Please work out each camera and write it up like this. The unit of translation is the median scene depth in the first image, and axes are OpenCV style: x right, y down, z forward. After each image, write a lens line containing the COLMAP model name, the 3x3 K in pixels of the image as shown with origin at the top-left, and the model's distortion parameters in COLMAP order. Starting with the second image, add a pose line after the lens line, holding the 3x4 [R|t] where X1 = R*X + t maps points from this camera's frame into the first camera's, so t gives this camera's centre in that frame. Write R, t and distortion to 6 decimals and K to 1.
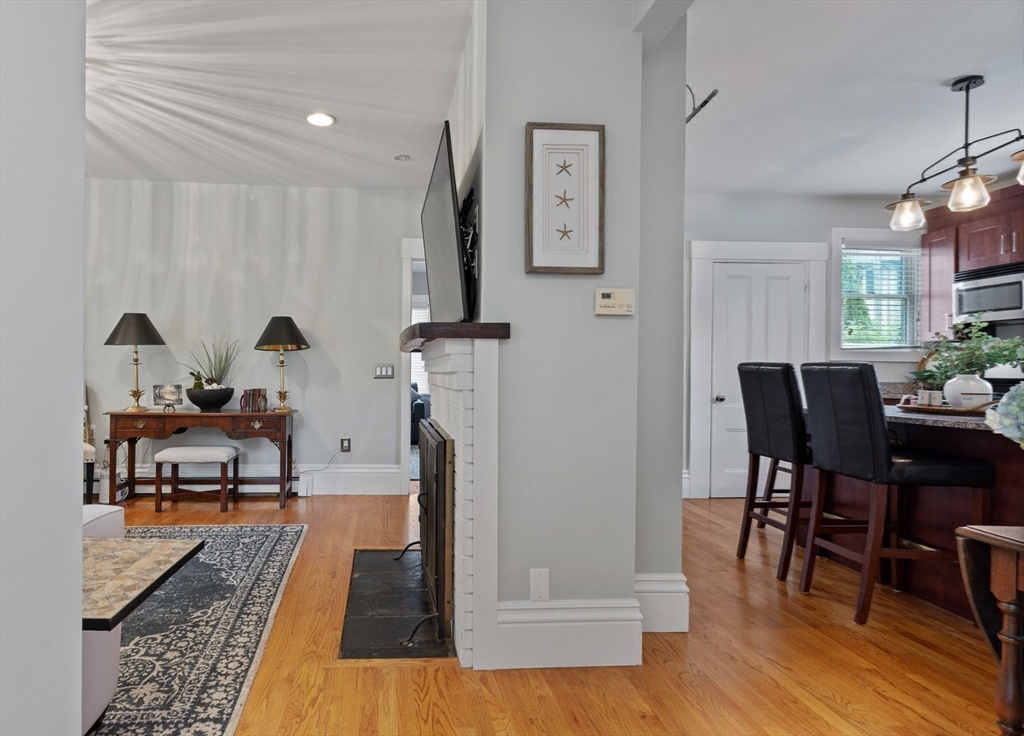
lens RADIAL K [[539.7, 0, 512.0], [0, 539.7, 367.0], [0, 0, 1]] dist [-0.004101, -0.000067]
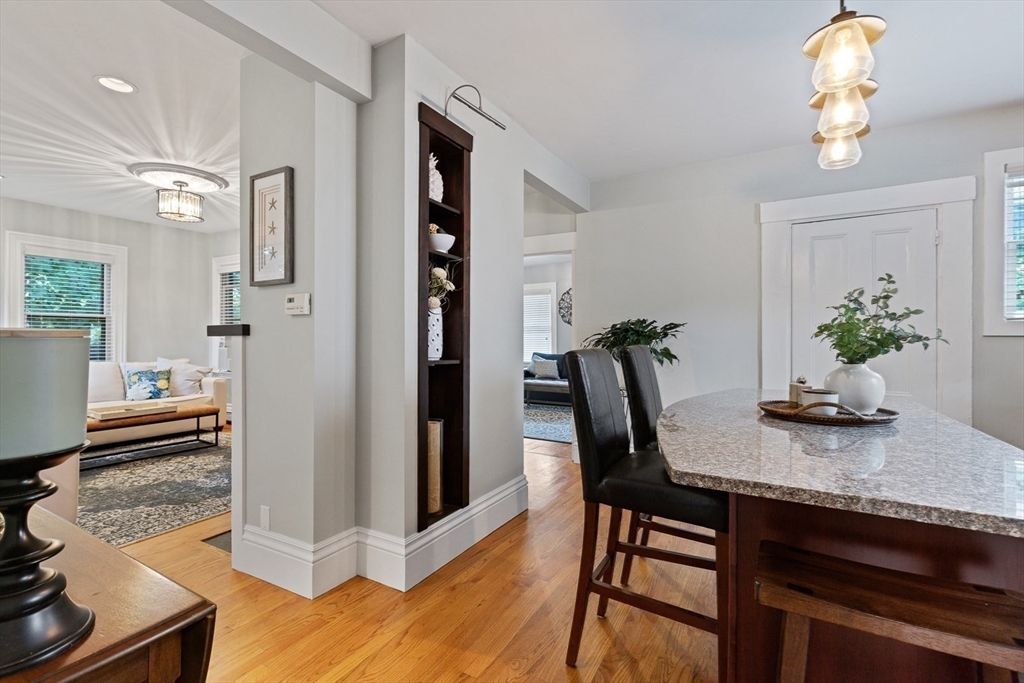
lens RADIAL K [[466.2, 0, 511.0], [0, 466.2, 342.6], [0, 0, 1]] dist [-0.004505, -0.000494]
pose [[0.841769, -0.006267, -0.539802, 1.197648], [0.010560, 0.999932, 0.004859, -0.032645], [0.539735, -0.009790, 0.841778, 0.358756]]
